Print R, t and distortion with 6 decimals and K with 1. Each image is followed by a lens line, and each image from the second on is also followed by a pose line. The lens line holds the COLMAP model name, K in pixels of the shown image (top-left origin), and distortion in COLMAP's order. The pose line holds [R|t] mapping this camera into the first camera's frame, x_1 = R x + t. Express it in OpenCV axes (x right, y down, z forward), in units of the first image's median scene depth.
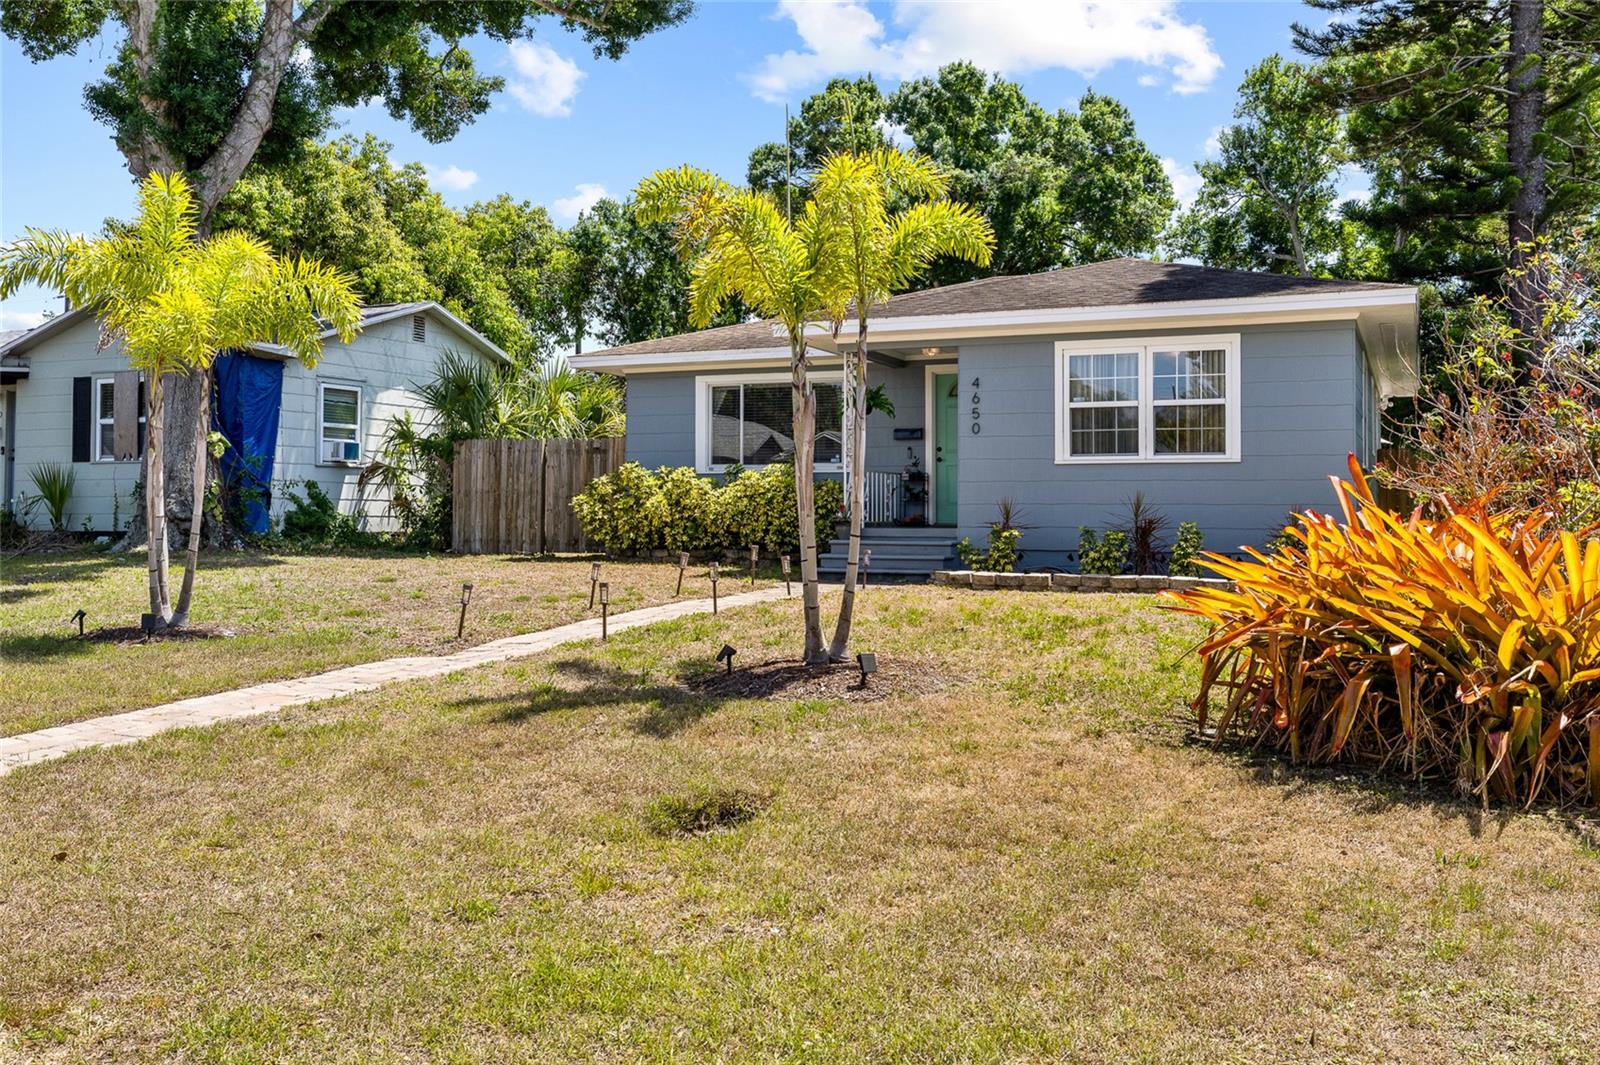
lens RADIAL K [[1446.5, 0, 774.0], [0, 1446.5, 481.6], [0, 0, 1]] dist [-0.009223, 0.006940]
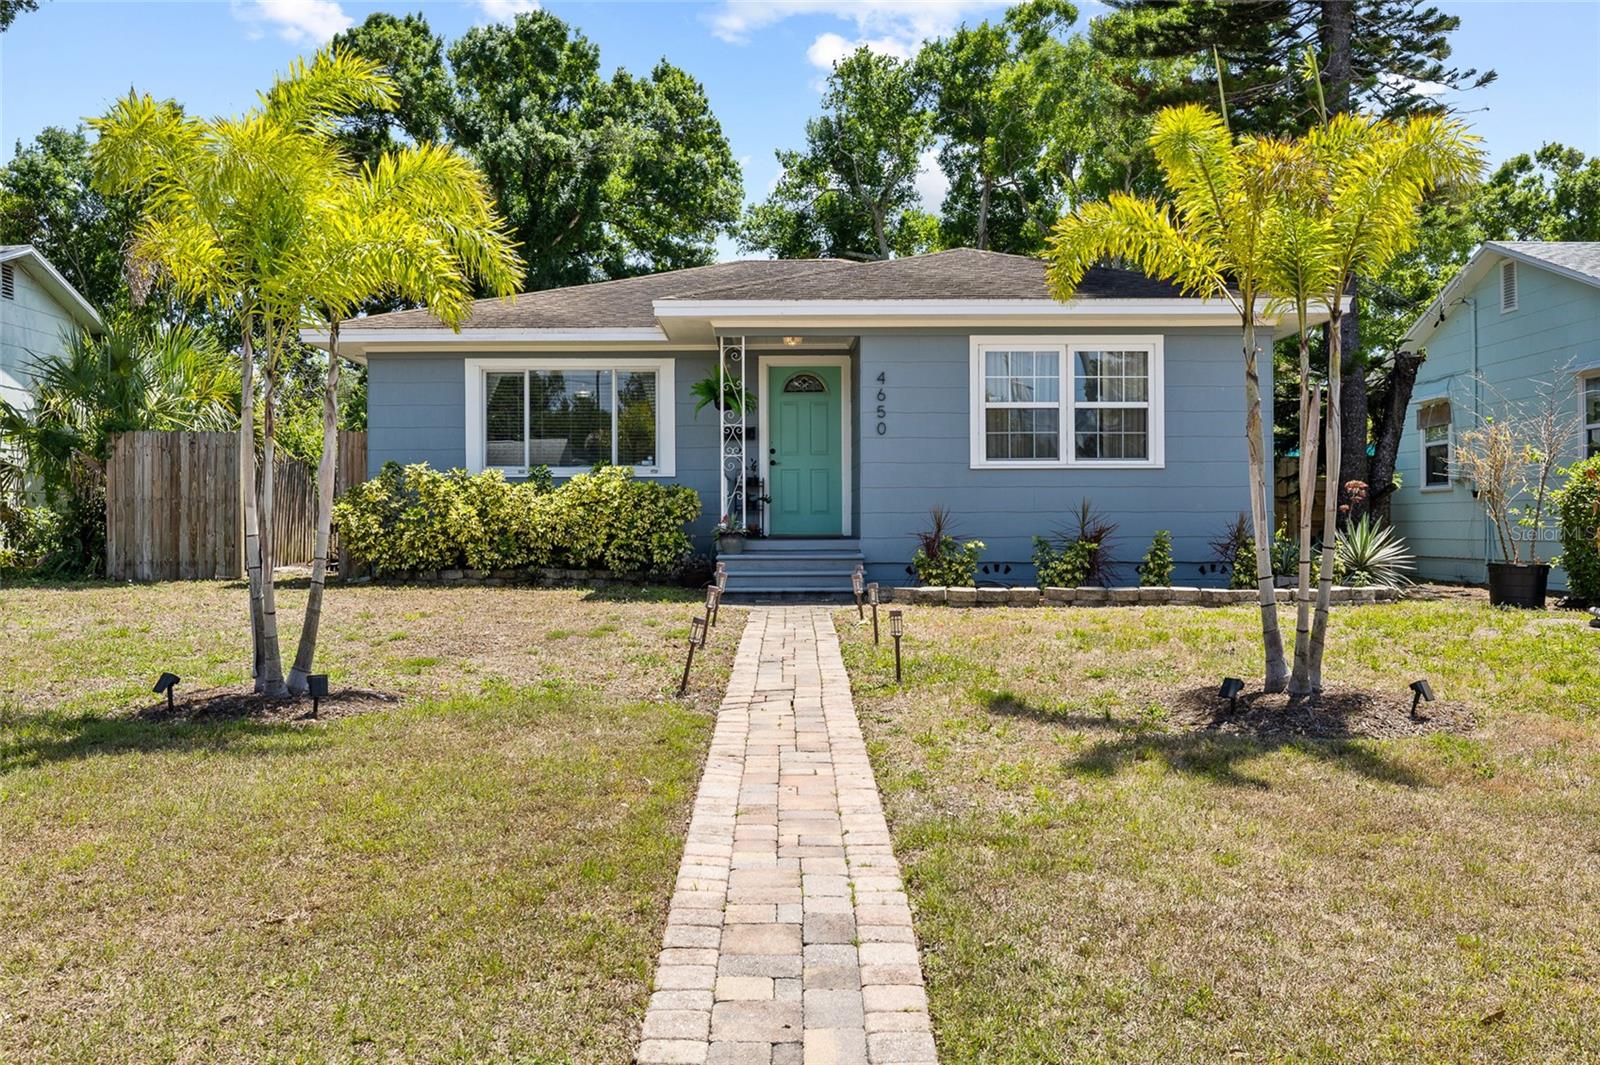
lens RADIAL K [[1573.4, 0, 796.6], [0, 1573.4, 539.0], [0, 0, 1]] dist [-0.015587, 0.000000]
pose [[0.906905, -0.011837, 0.421168, -0.283395], [-0.002012, 0.999472, 0.032422, 0.000235], [-0.421330, -0.030251, 0.906403, 0.118163]]
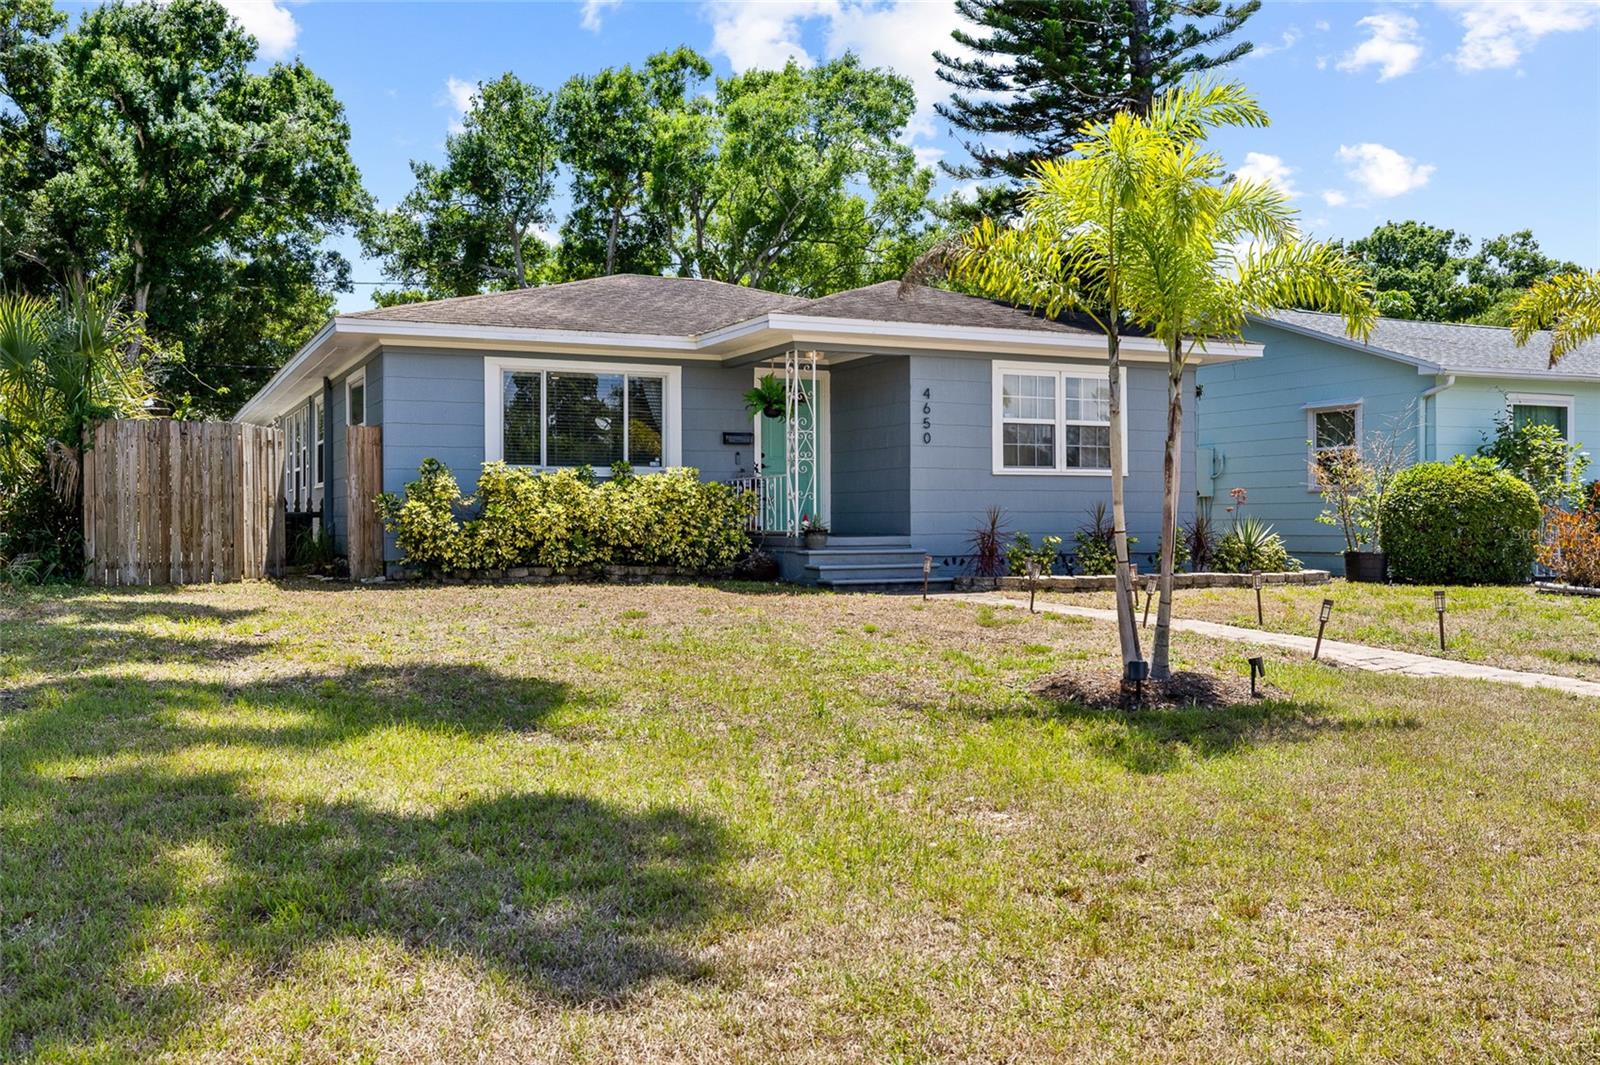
lens RADIAL K [[1446.5, 0, 800.1], [0, 1446.5, 524.1], [0, 0, 1]] dist [-0.009223, 0.006940]
pose [[0.639832, -0.007346, 0.768480, -0.620734], [-0.011022, 0.999764, 0.018734, 0.005071], [-0.768436, -0.020457, 0.639599, 0.365884]]
